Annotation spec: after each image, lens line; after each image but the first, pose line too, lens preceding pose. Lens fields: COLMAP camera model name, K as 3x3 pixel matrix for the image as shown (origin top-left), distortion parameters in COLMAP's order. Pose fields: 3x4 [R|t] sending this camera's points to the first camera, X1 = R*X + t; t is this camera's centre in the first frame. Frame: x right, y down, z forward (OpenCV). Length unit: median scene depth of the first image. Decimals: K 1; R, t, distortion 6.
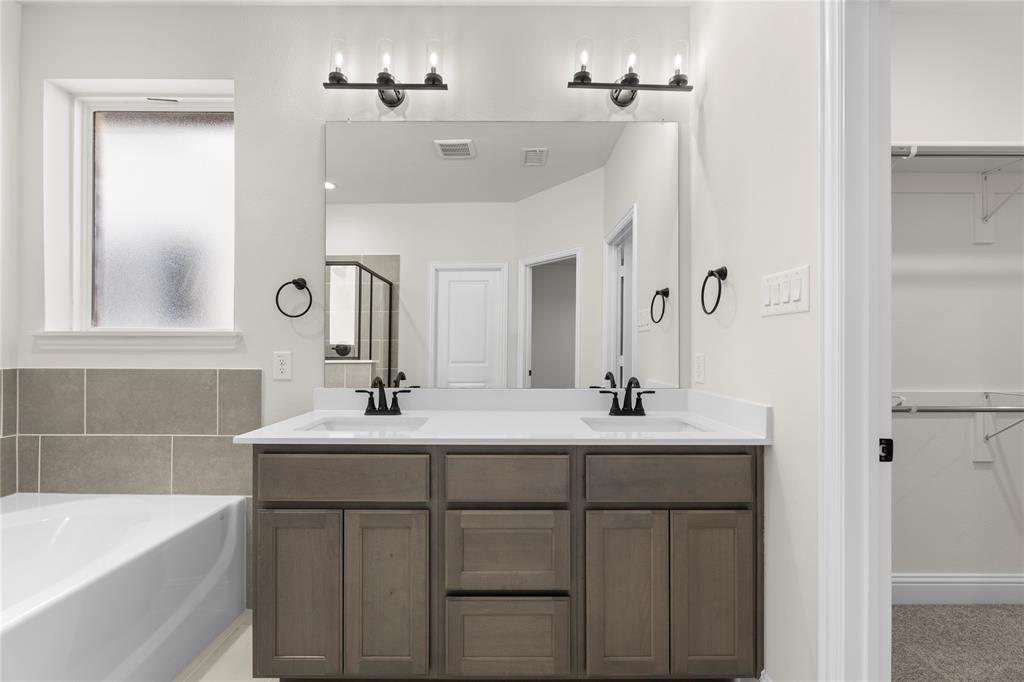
lens RADIAL K [[425.6, 0, 508.2], [0, 425.6, 348.0], [0, 0, 1]] dist [-0.002059, -0.000476]
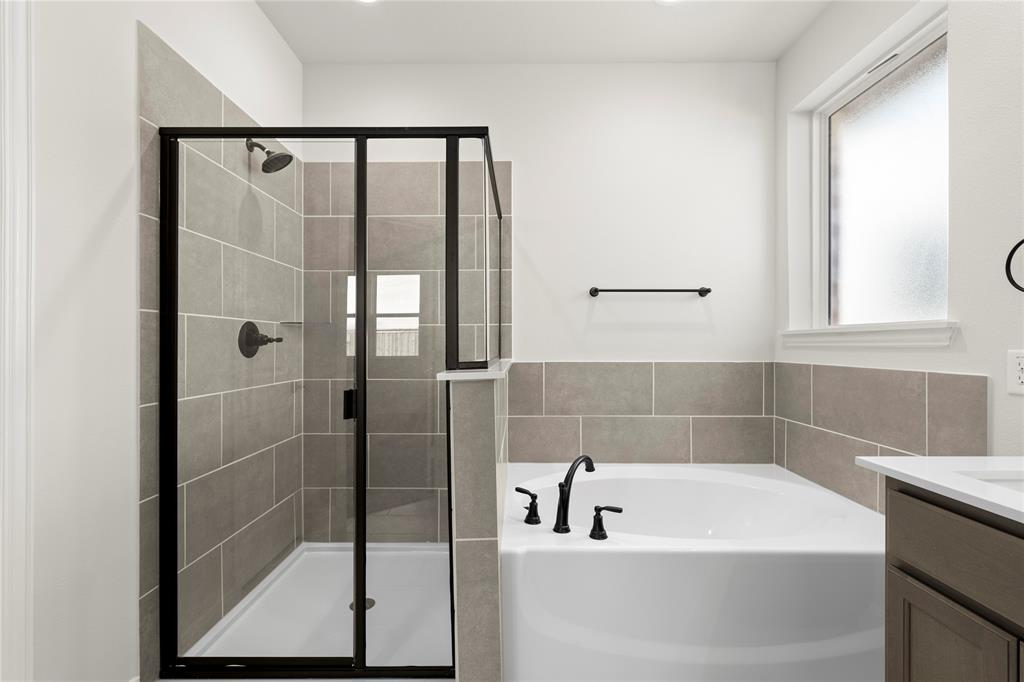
lens RADIAL K [[447.9, 0, 509.8], [0, 447.9, 345.7], [0, 0, 1]] dist [-0.000554, -0.000287]
pose [[-0.014300, -0.001152, -0.999897, 0.138505], [0.004943, 0.999987, -0.001223, -0.000305], [0.999886, -0.004960, -0.014294, 0.256788]]
